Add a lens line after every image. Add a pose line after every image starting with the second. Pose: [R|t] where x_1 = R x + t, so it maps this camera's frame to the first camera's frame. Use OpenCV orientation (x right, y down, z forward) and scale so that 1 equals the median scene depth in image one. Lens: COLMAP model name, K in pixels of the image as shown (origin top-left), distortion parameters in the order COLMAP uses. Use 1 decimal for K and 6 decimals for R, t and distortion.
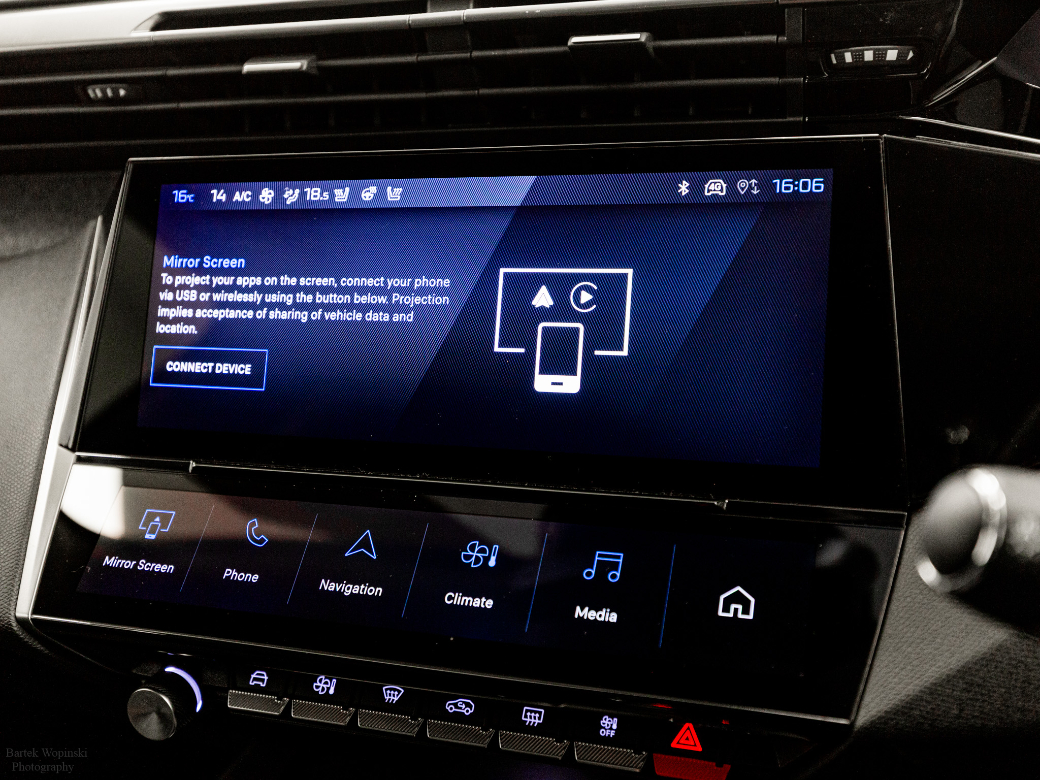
lens RADIAL K [[1109.7, 0, 523.5], [0, 1109.7, 392.9], [0, 0, 1]] dist [0.035752, 0.000000]
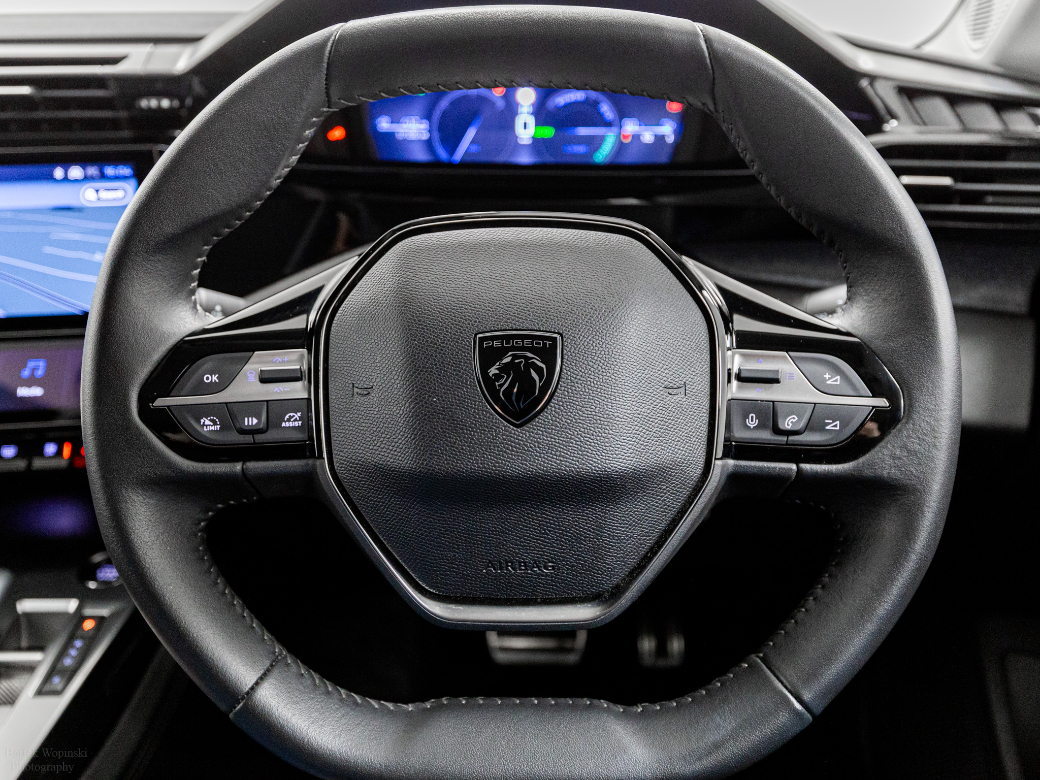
lens RADIAL K [[854.7, 0, 527.1], [0, 854.7, 382.7], [0, 0, 1]] dist [0.017539, 0.011719]
pose [[0.909979, -0.134979, 0.392070, 0.224483], [0.093354, 0.987950, 0.123452, 0.059196], [-0.404009, -0.075738, 0.911614, -0.654436]]
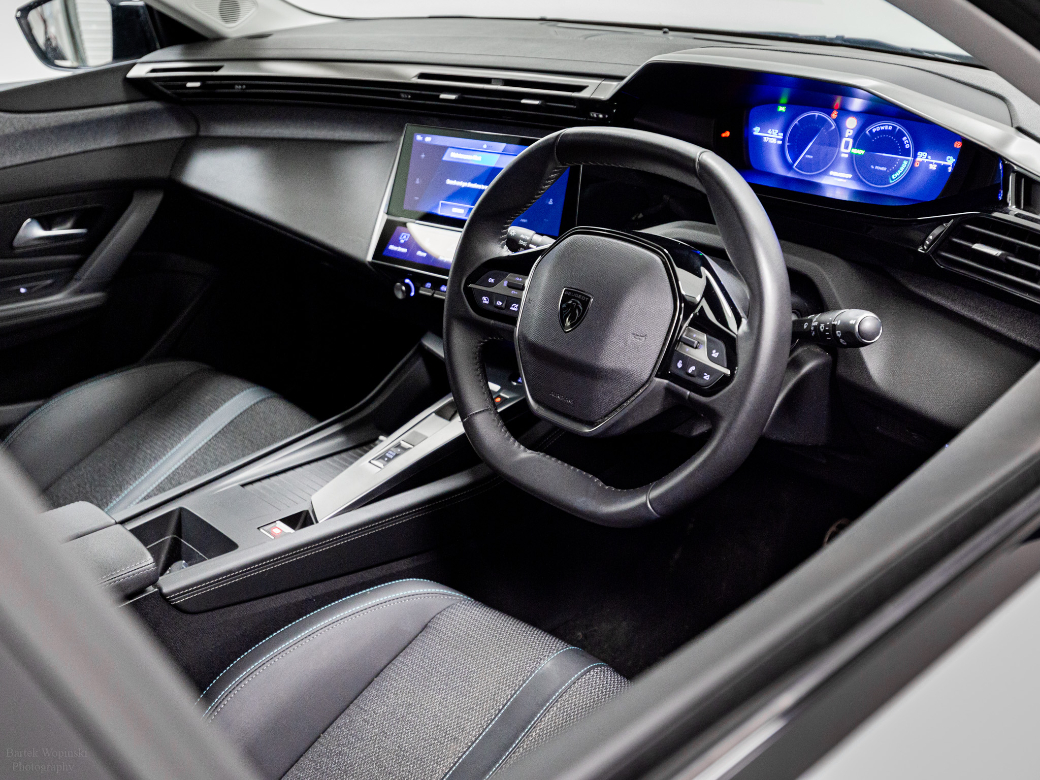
lens RADIAL K [[1109.7, 0, 519.4], [0, 1109.7, 390.4], [0, 0, 1]] dist [0.035752, 0.000000]
pose [[0.926230, 0.139373, -0.350246, 1.274569], [-0.069216, 0.976223, 0.205423, -0.151826], [0.370549, -0.166026, 0.913854, -2.093615]]
